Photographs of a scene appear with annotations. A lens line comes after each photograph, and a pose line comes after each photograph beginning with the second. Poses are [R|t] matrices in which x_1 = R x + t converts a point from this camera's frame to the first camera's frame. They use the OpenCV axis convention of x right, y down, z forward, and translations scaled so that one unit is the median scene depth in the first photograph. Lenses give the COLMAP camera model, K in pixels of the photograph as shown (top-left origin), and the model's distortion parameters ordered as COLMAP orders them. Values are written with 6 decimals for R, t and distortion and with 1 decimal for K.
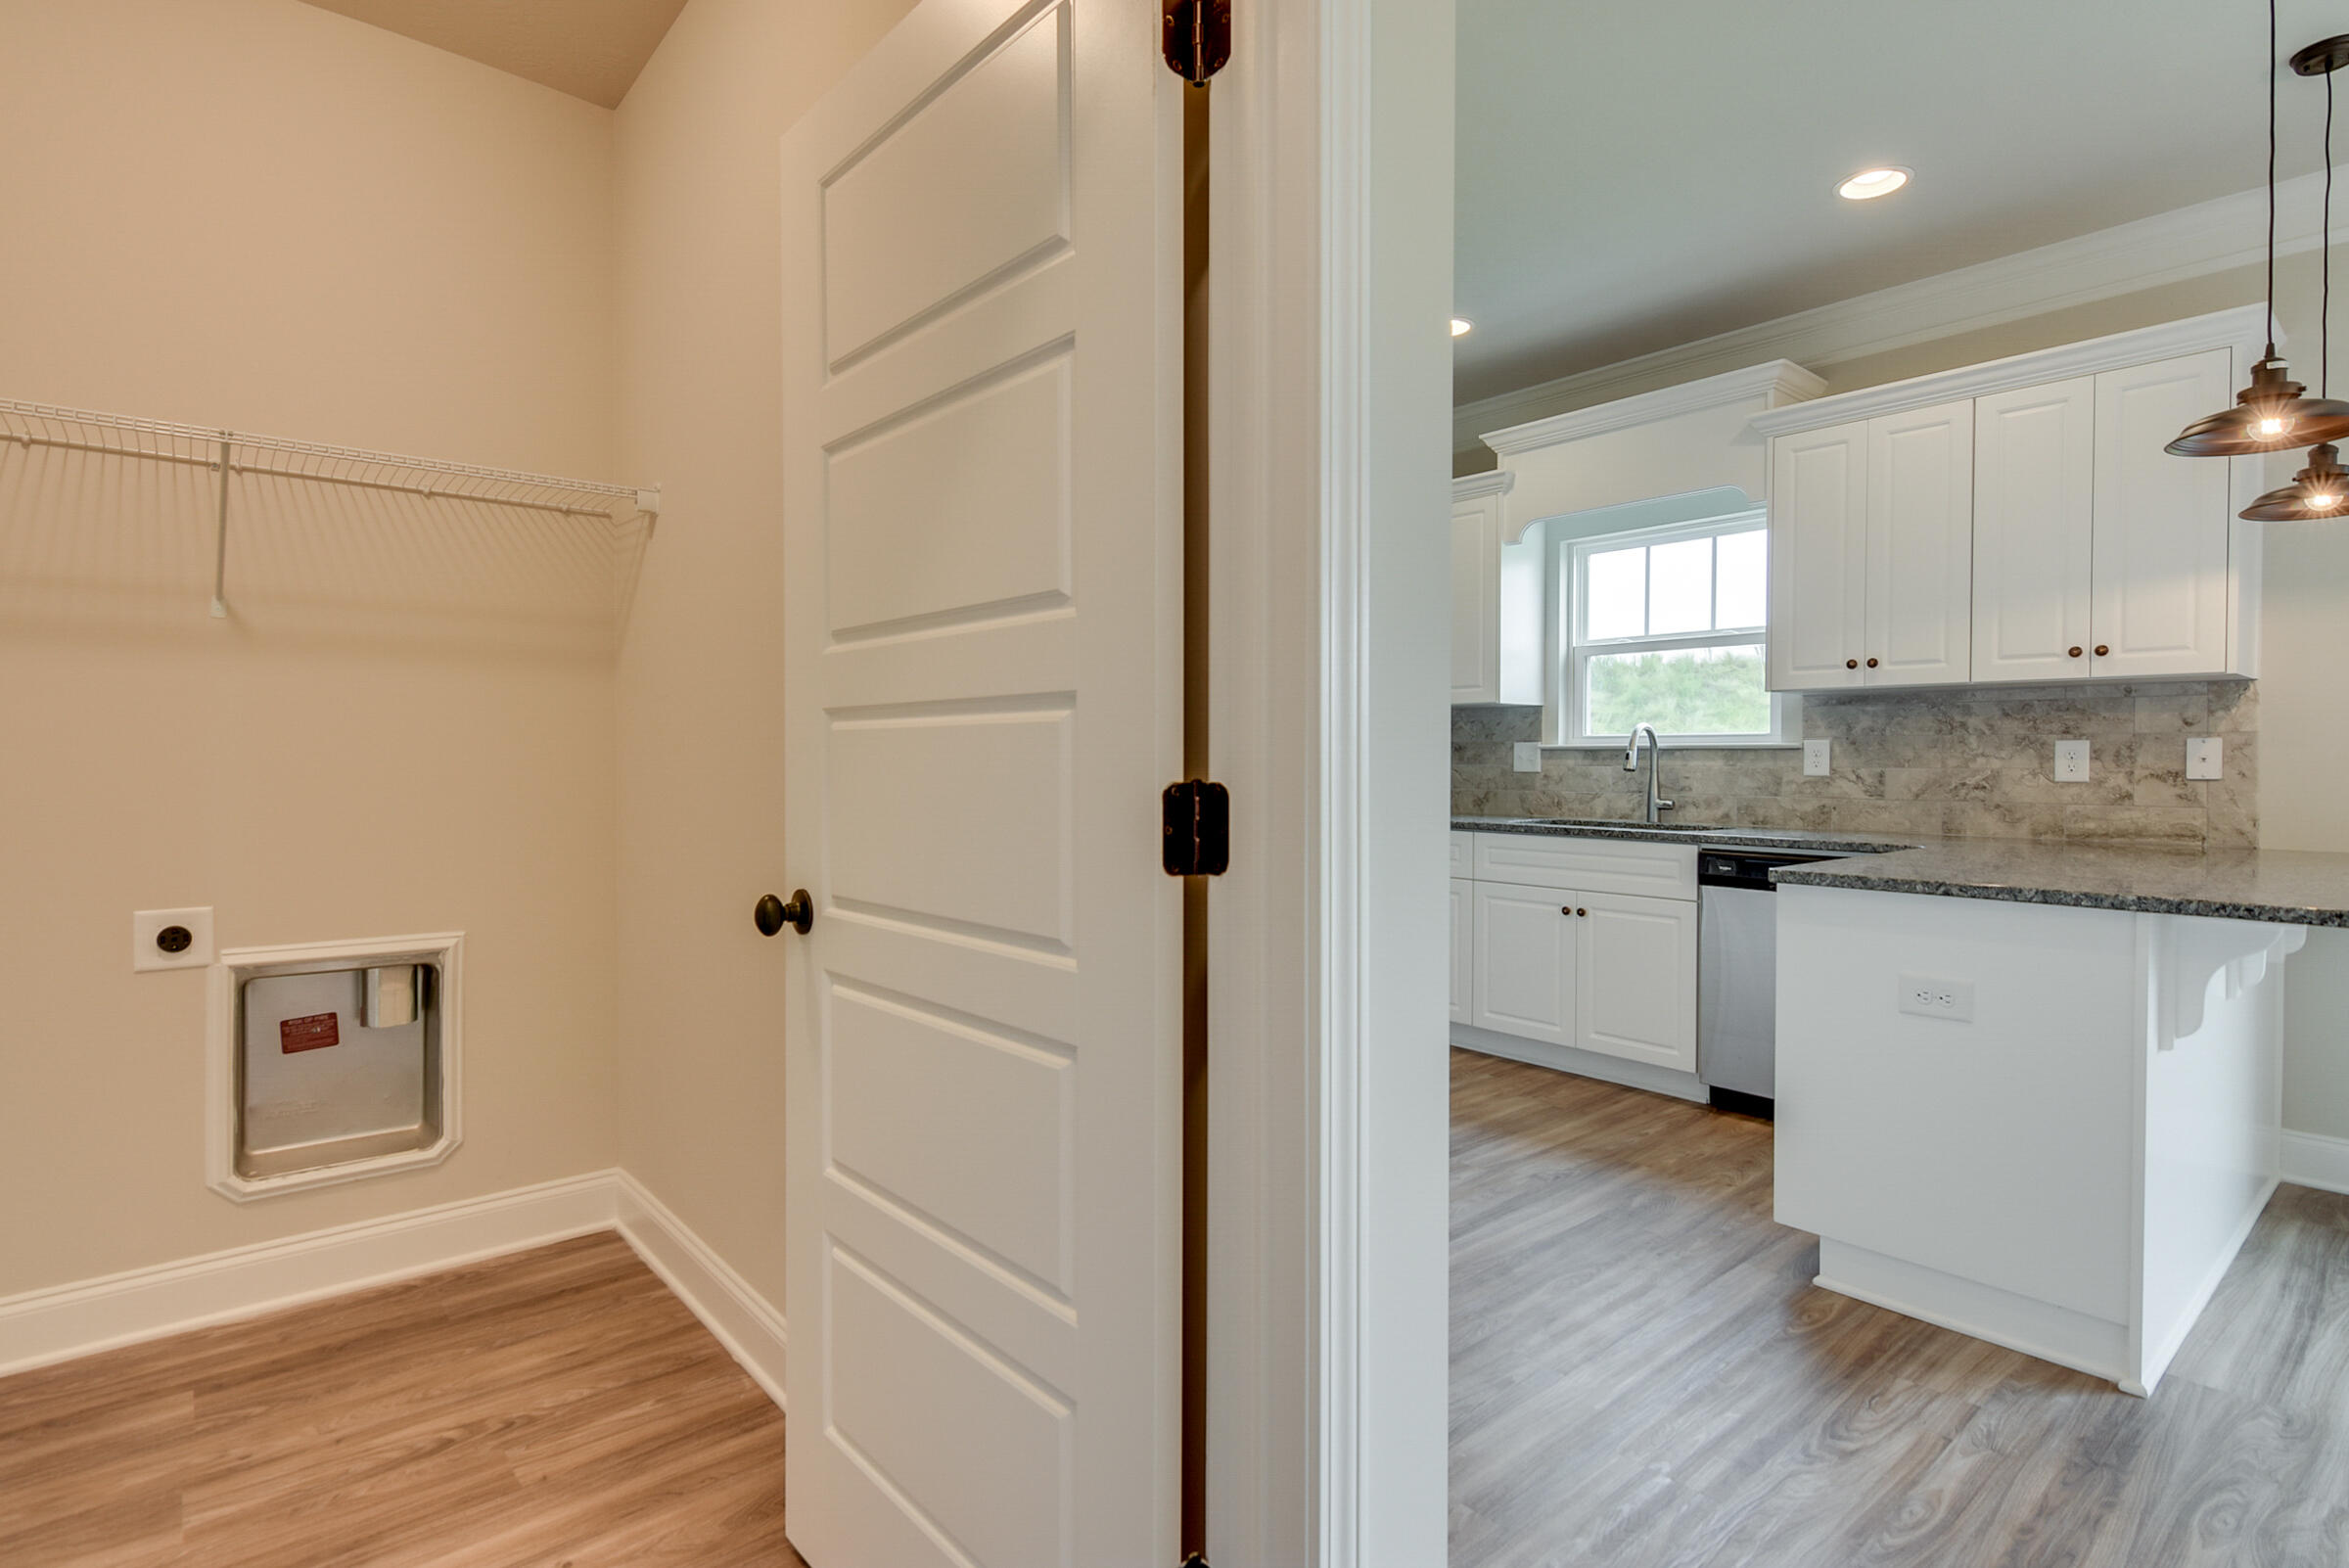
lens RADIAL K [[1131.8, 0, 1170.4], [0, 1131.8, 772.5], [0, 0, 1]] dist [0.005943, -0.000175]
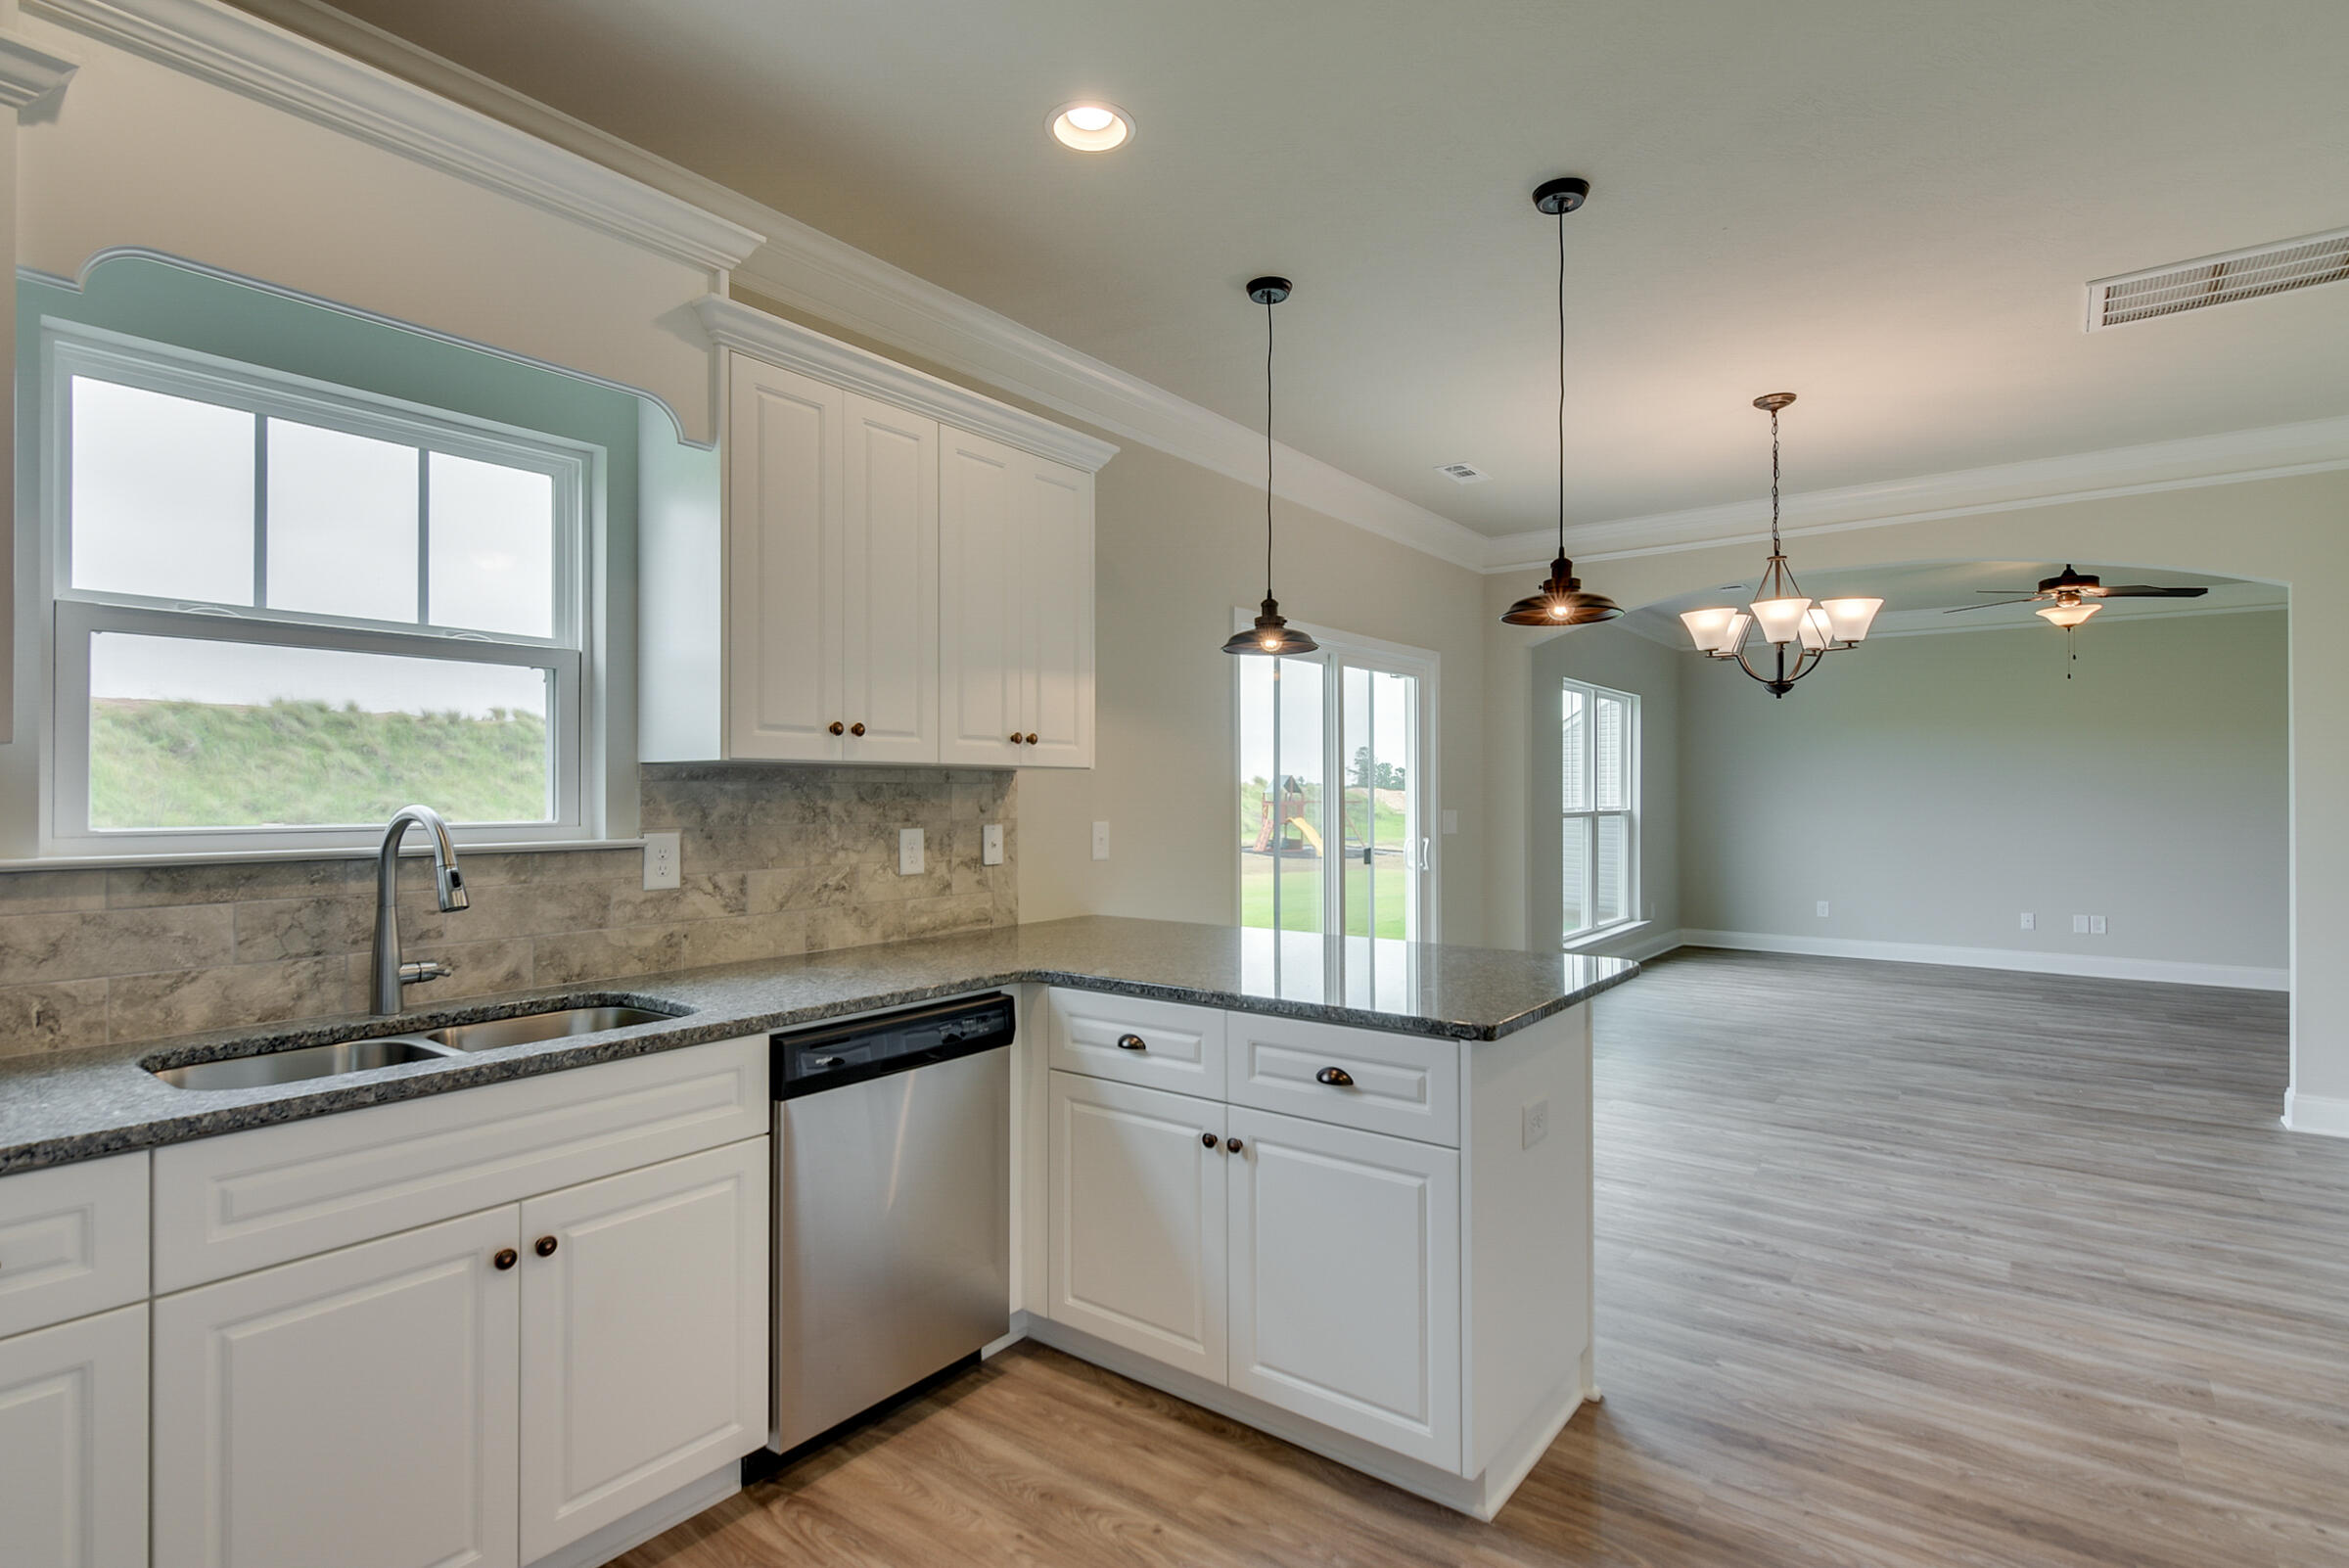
lens RADIAL K [[1131.8, 0, 1170.6], [0, 1131.8, 790.4], [0, 0, 1]] dist [0.005943, -0.000175]
pose [[-0.203536, -0.001283, 0.979067, -0.127967], [0.012952, 0.999908, 0.004003, -0.056962], [-0.978982, 0.013495, -0.203500, 0.930955]]
